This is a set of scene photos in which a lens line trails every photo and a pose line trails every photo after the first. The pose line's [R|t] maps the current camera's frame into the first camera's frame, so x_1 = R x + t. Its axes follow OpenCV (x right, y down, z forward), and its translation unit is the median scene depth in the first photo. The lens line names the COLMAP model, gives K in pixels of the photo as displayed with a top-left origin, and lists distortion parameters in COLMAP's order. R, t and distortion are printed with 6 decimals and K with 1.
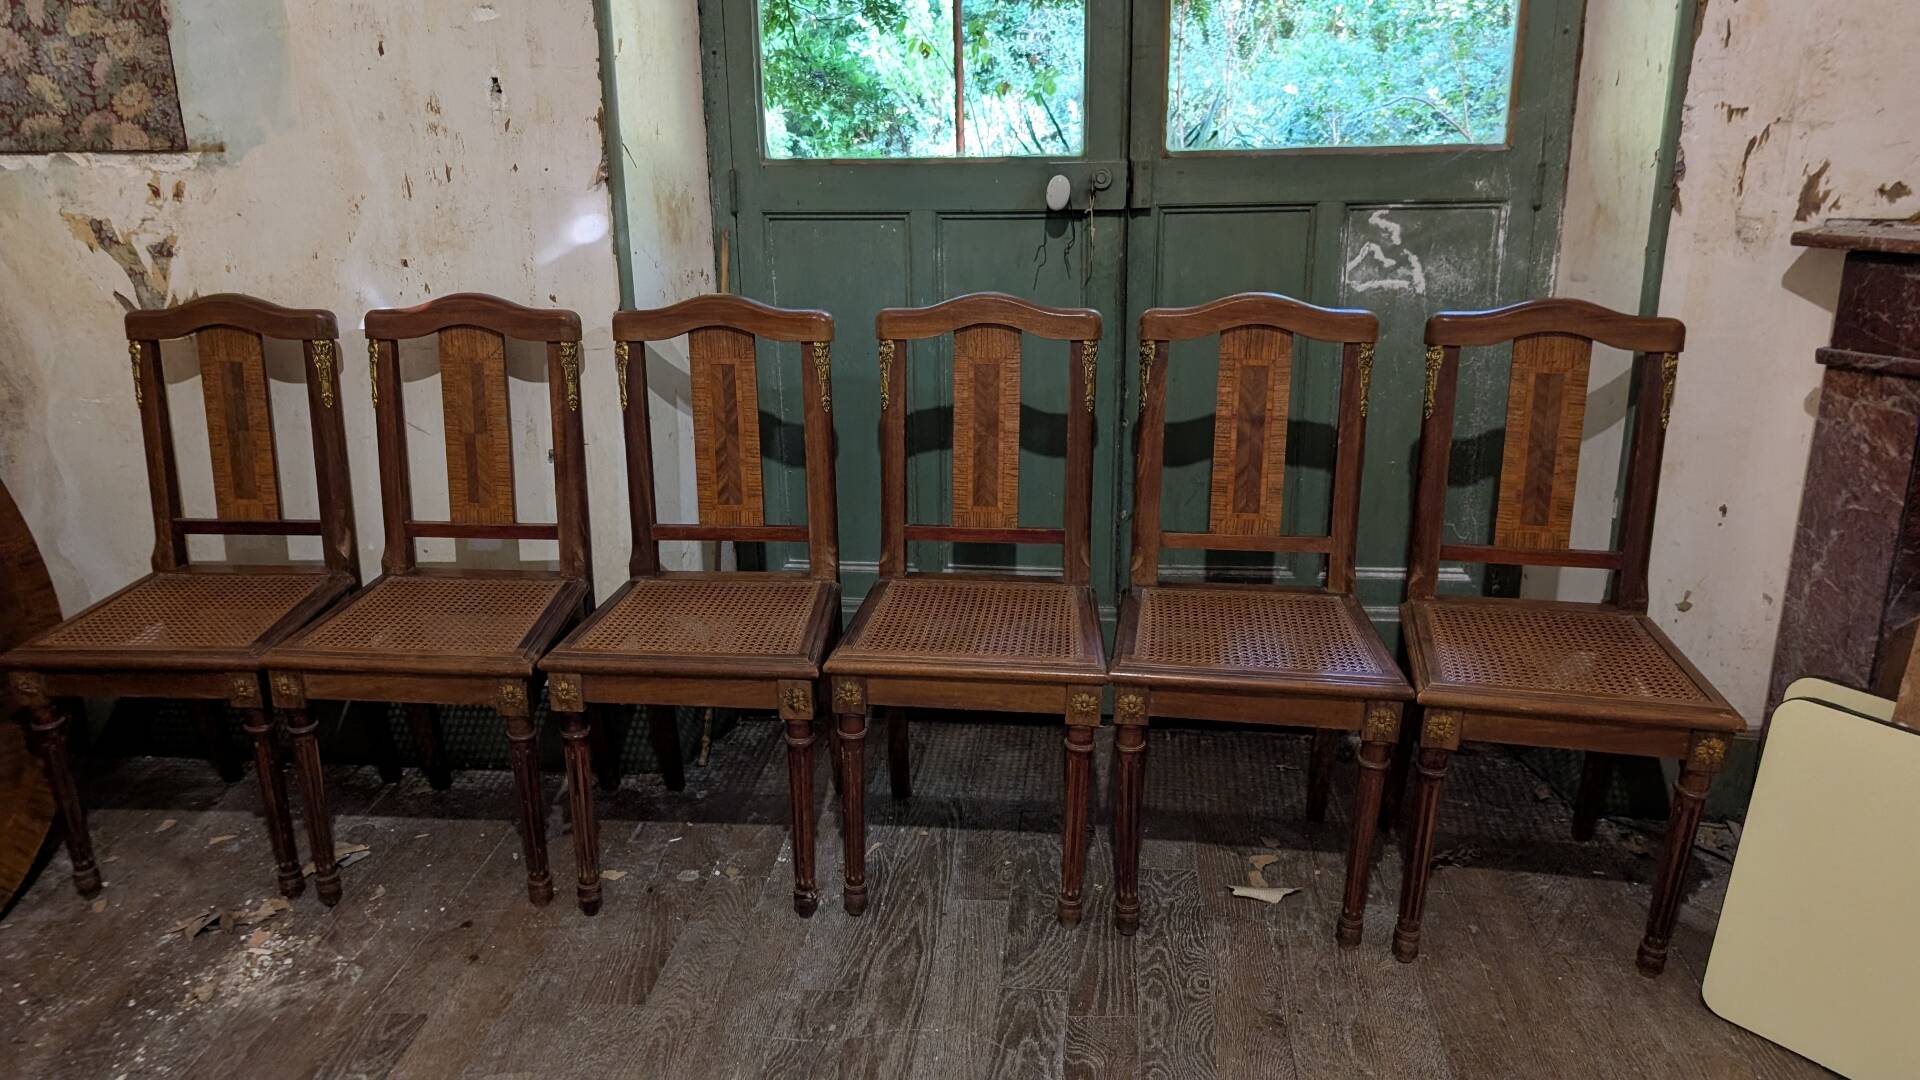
lens RADIAL K [[1479.5, 0, 960.0], [0, 1479.5, 540.0], [0, 0, 1]] dist [0.003022, -0.005148]
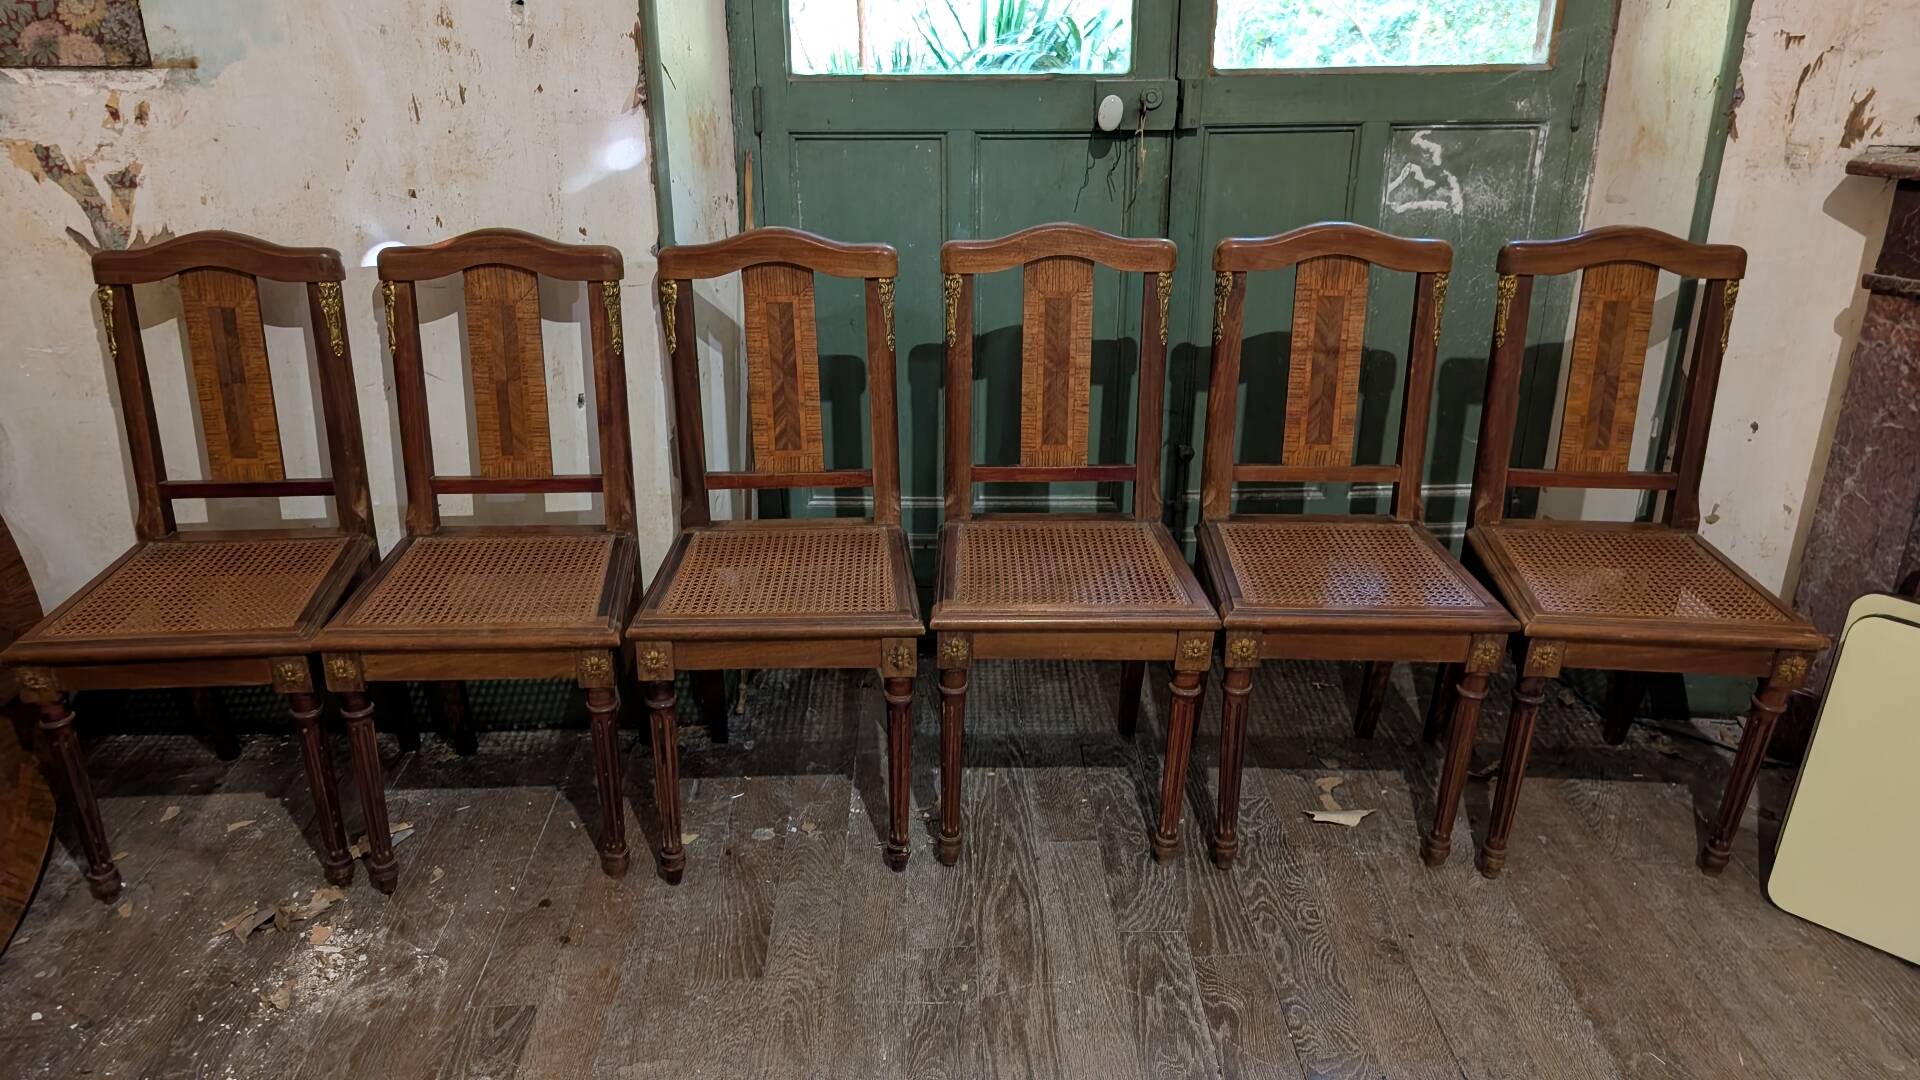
lens RADIAL K [[1479.5, 0, 960.0], [0, 1479.5, 540.0], [0, 0, 1]] dist [0.003022, -0.005148]
pose [[0.990330, -0.039372, 0.133025, -0.180363], [0.027831, 0.995773, 0.087531, -0.047812], [-0.135909, -0.082983, 0.987240, 0.040557]]
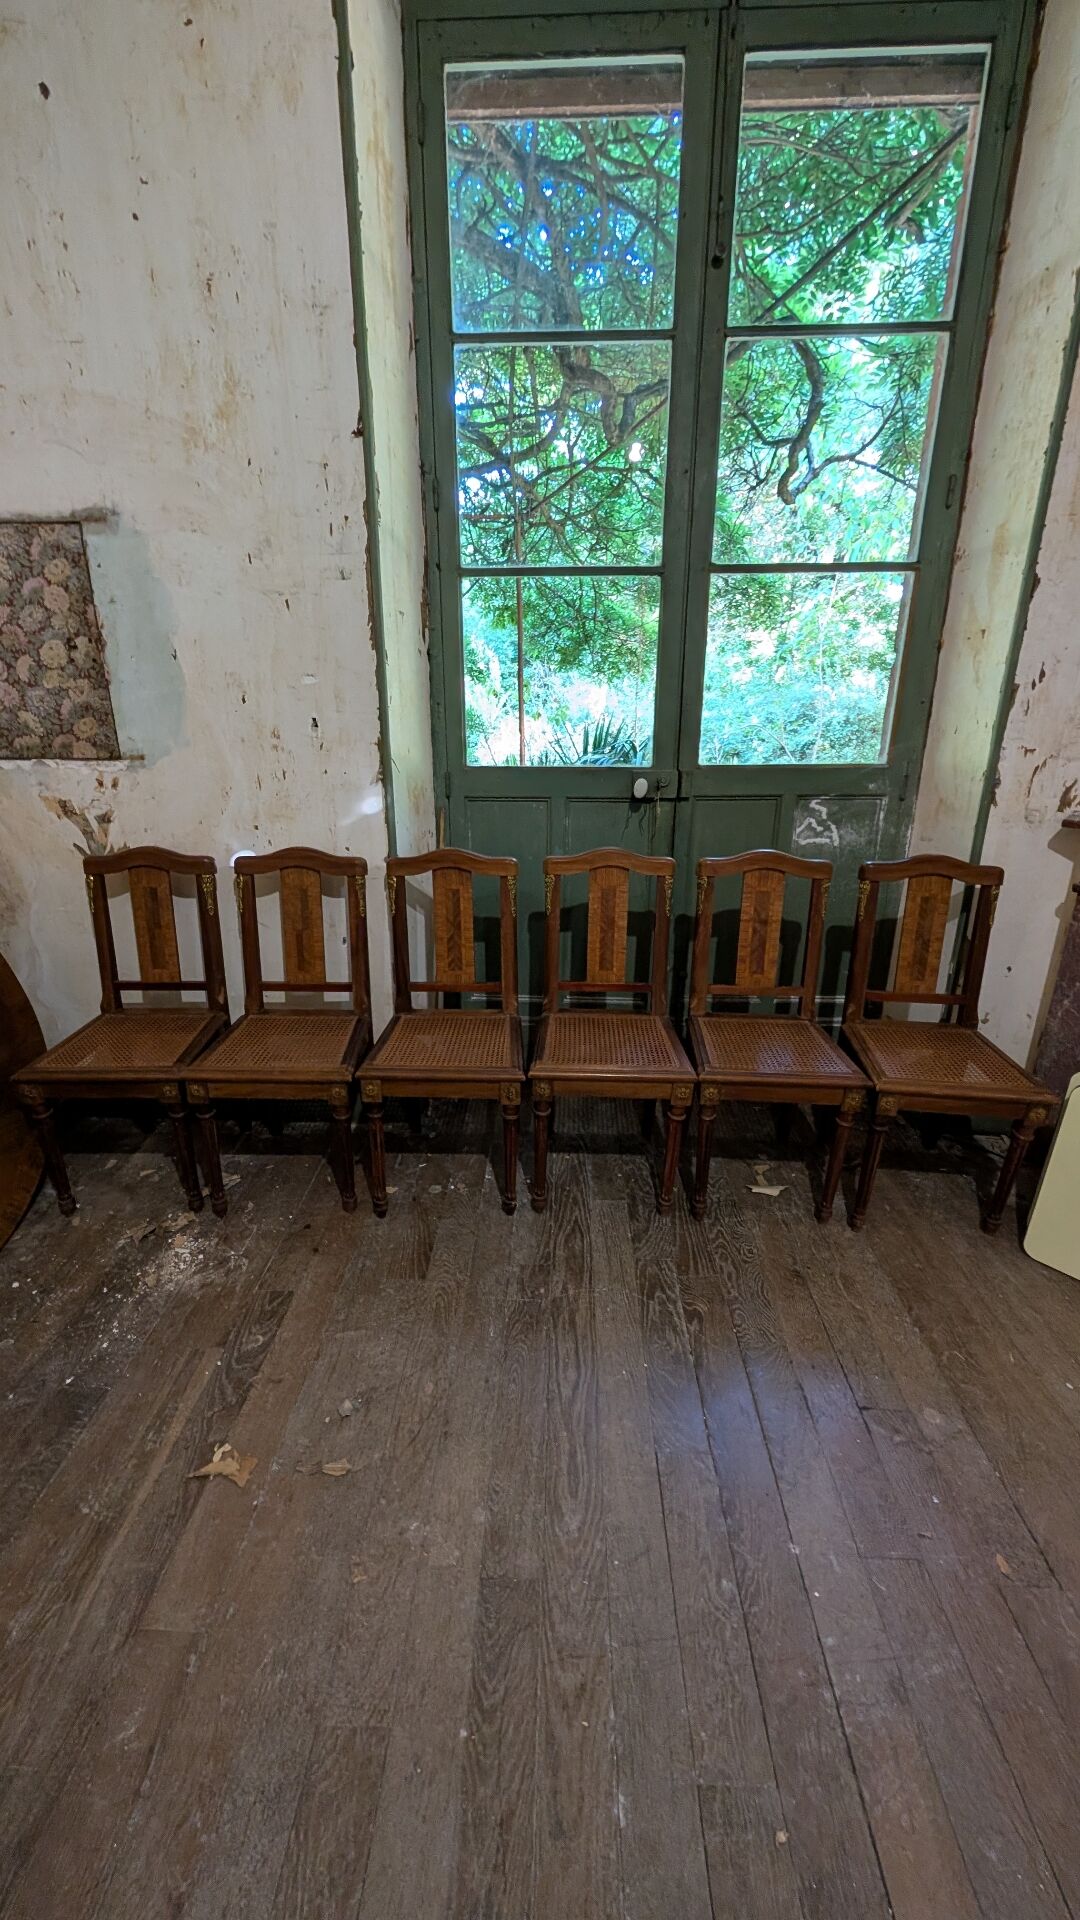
lens RADIAL K [[756.3, 0, 543.3], [0, 756.3, 951.3], [0, 0, 1]] dist [-0.009278, 0.000142]
pose [[0.996236, -0.009434, 0.086162, -0.134018], [0.008213, 0.999861, 0.014515, -0.060032], [-0.086287, -0.013753, 0.996175, 0.127456]]
